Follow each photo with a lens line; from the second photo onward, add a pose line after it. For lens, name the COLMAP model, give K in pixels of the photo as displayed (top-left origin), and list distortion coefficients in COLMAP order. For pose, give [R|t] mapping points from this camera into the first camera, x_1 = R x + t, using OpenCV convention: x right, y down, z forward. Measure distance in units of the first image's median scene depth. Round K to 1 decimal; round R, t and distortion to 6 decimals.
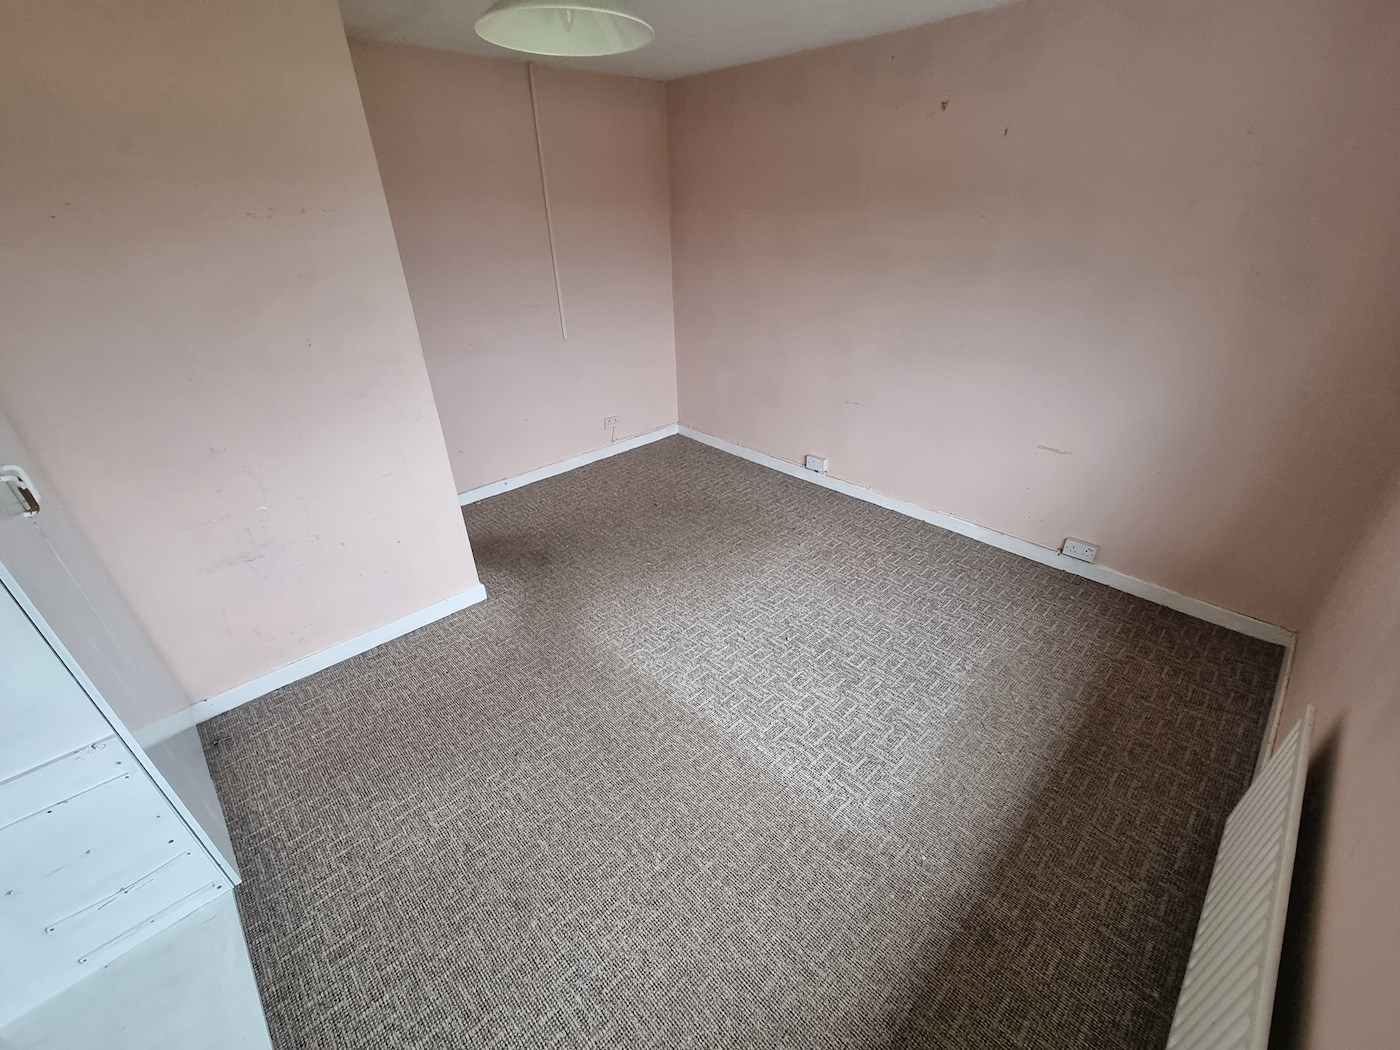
lens RADIAL K [[580.1, 0, 699.7], [0, 580.1, 531.7], [0, 0, 1]] dist [-0.003256, 0.002146]
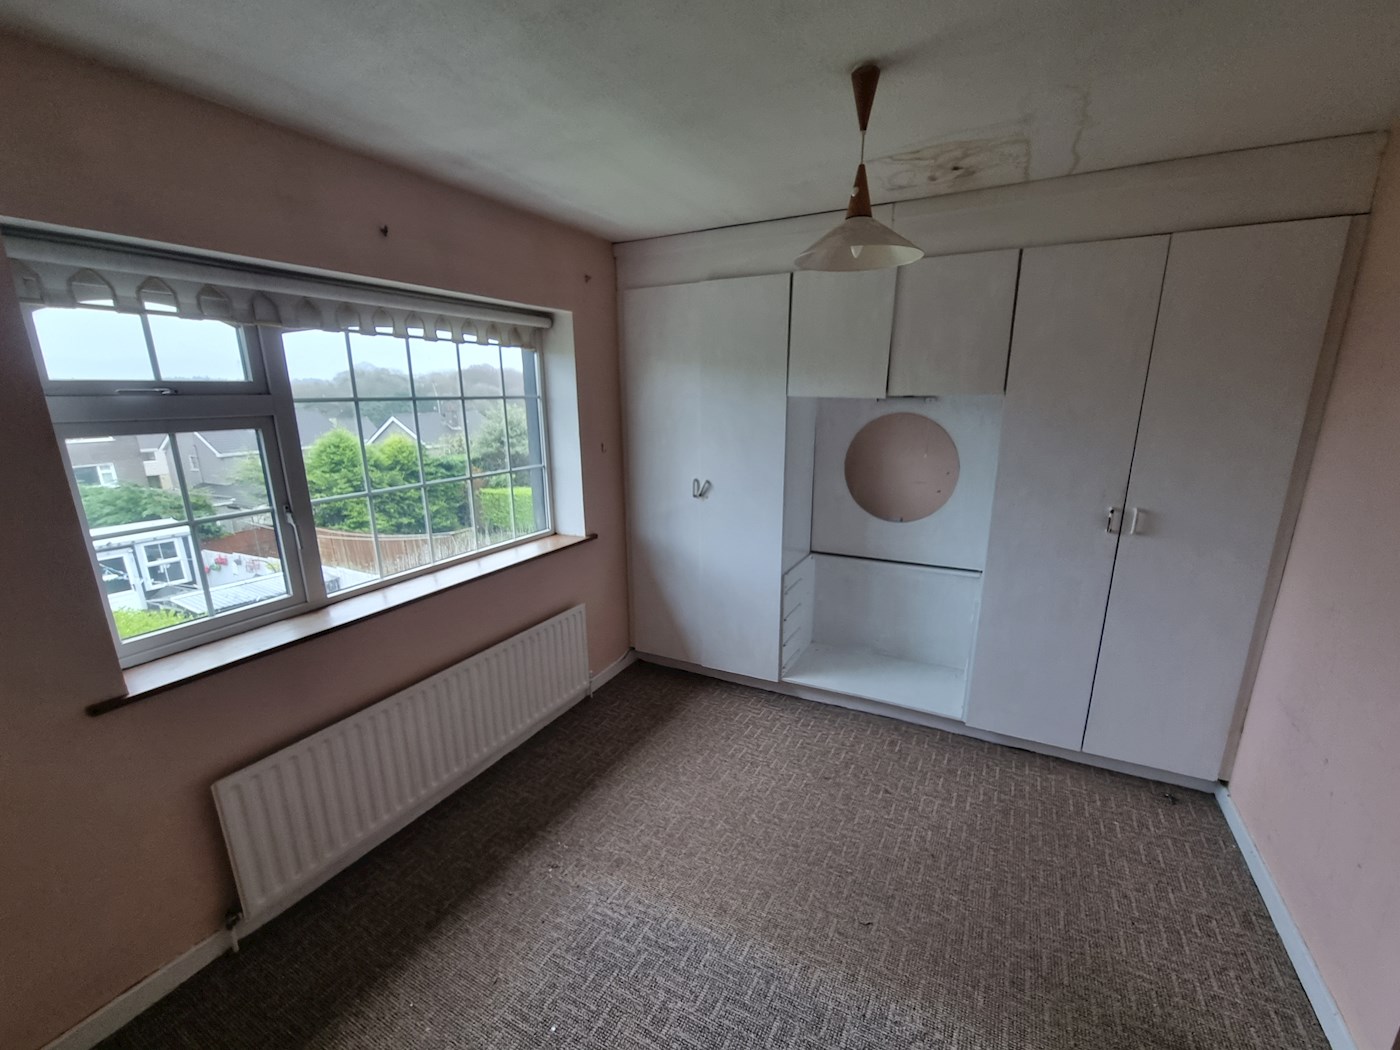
lens RADIAL K [[580.1, 0, 701.2], [0, 580.1, 536.2], [0, 0, 1]] dist [-0.003256, 0.002146]
pose [[-0.948985, 0.095468, -0.300520, 0.346613], [-0.138625, 0.729707, 0.669560, -0.699996], [0.283213, 0.677063, -0.679247, 1.292587]]
